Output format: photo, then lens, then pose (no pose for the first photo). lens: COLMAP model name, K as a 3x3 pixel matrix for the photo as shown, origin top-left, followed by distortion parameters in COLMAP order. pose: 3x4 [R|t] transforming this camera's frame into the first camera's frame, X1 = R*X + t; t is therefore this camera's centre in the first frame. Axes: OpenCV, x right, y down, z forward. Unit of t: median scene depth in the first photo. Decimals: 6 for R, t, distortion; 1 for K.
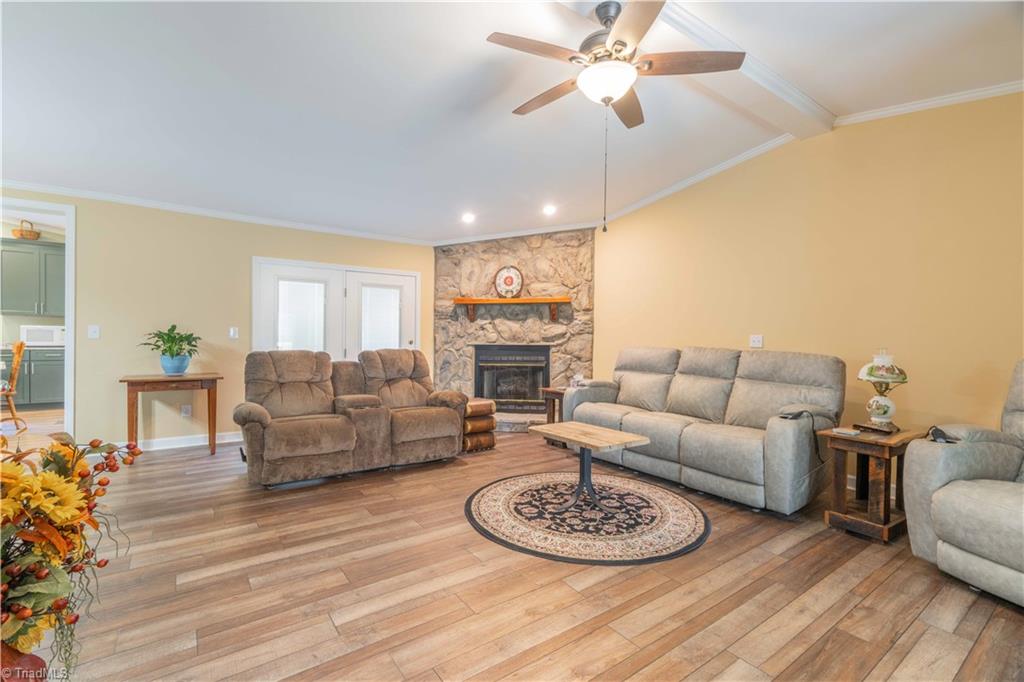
lens RADIAL K [[466.1, 0, 516.6], [0, 466.1, 344.2], [0, 0, 1]] dist [-0.002900, -0.000534]
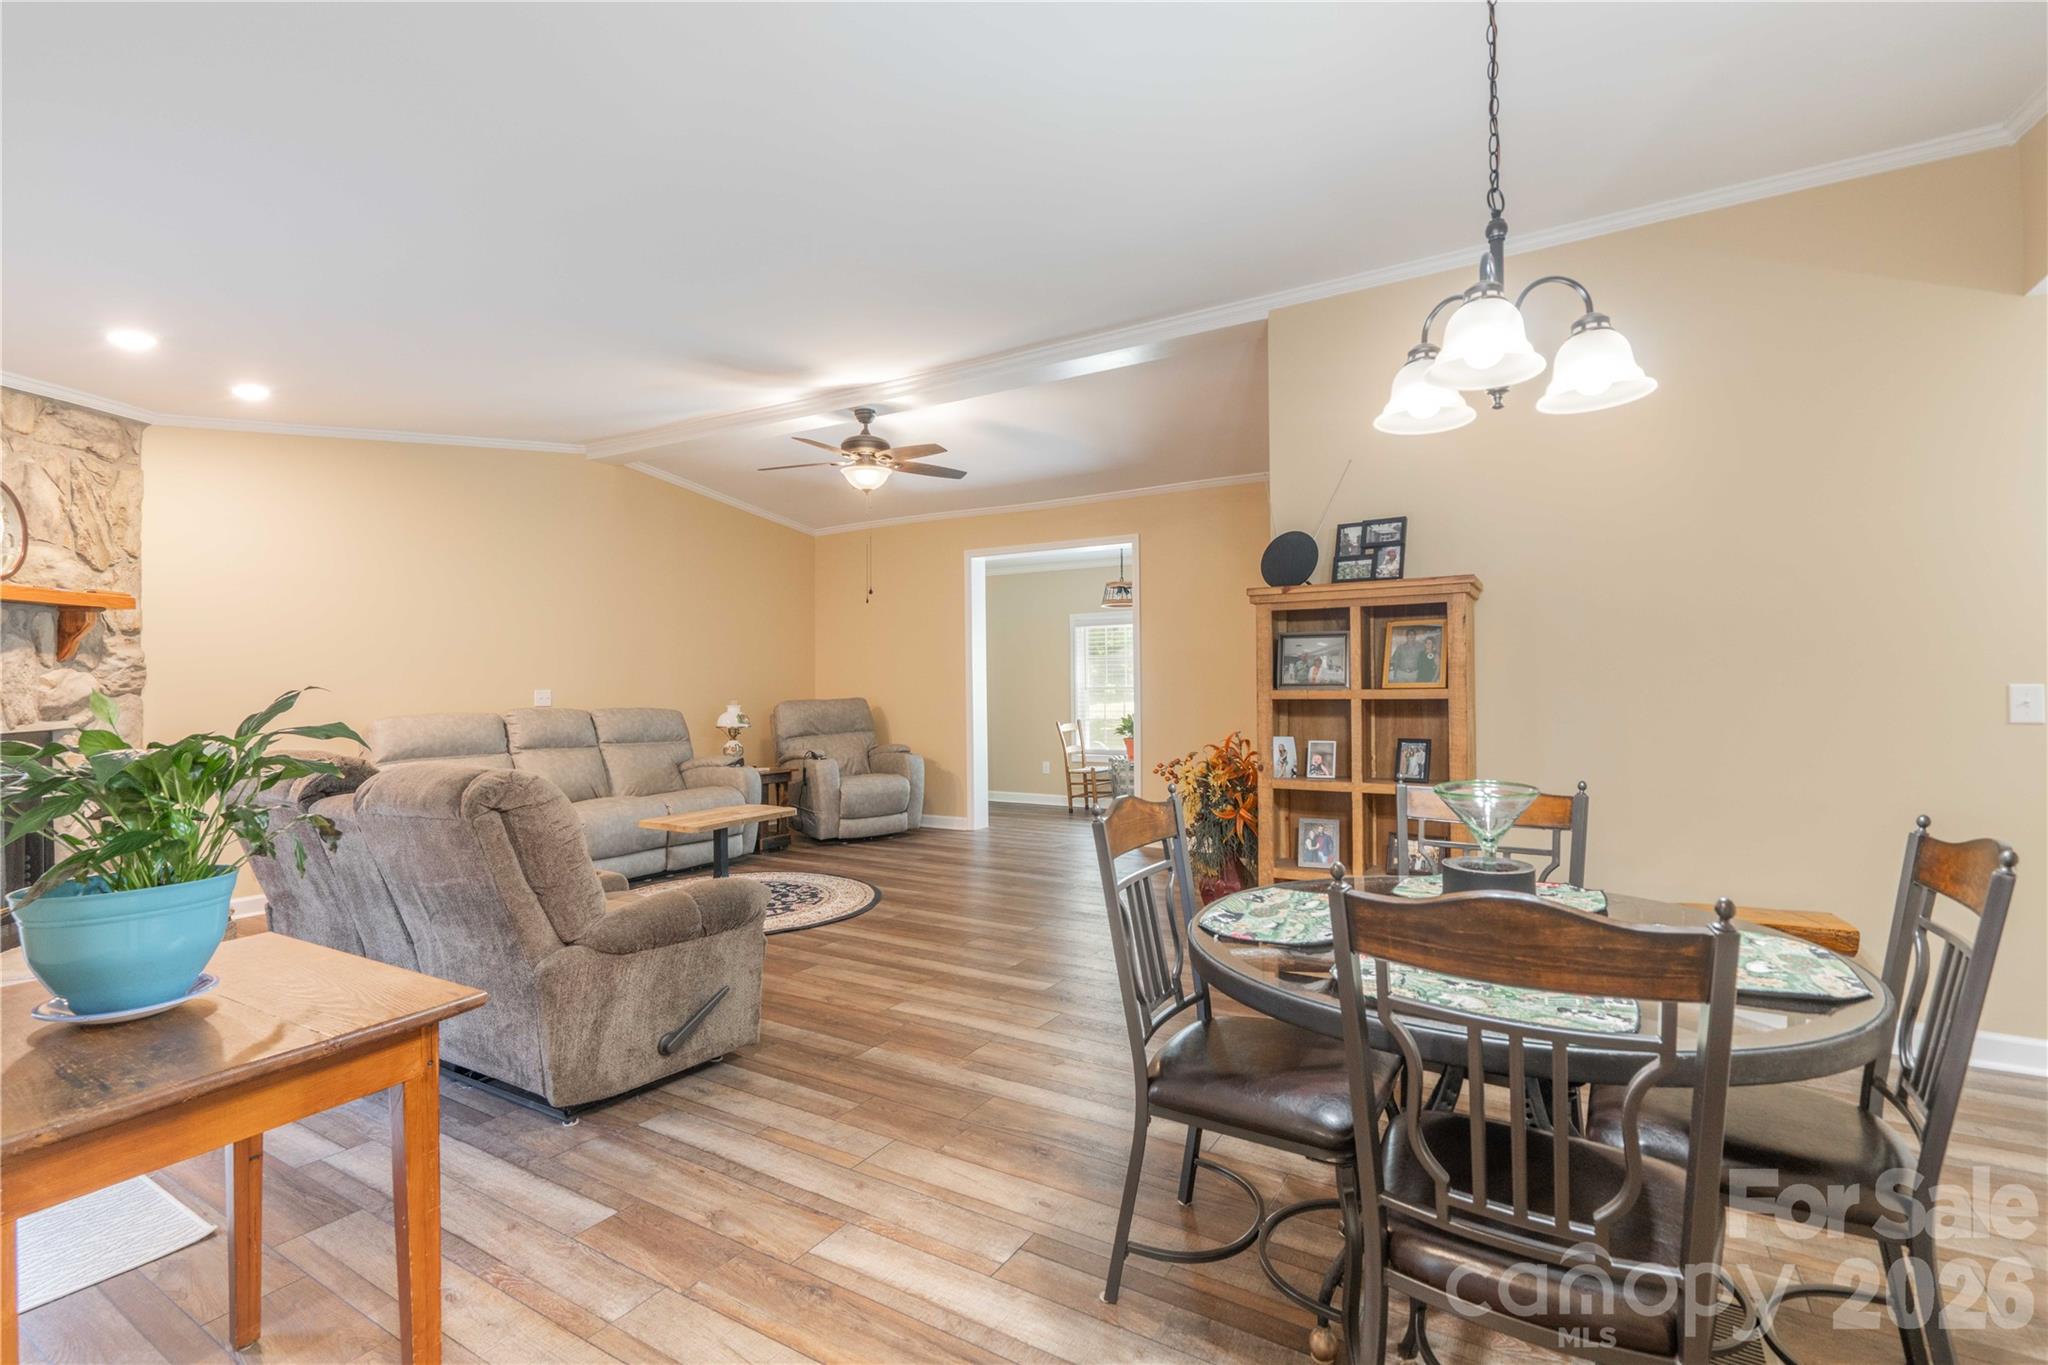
lens RADIAL K [[932.3, 0, 1033.3], [0, 932.3, 689.0], [0, 0, 1]] dist [-0.002900, -0.000534]
pose [[-0.379333, -0.019003, 0.925065, -0.841588], [0.014155, 0.999553, 0.026337, -0.035911], [-0.925152, 0.023084, -0.378894, 0.602905]]
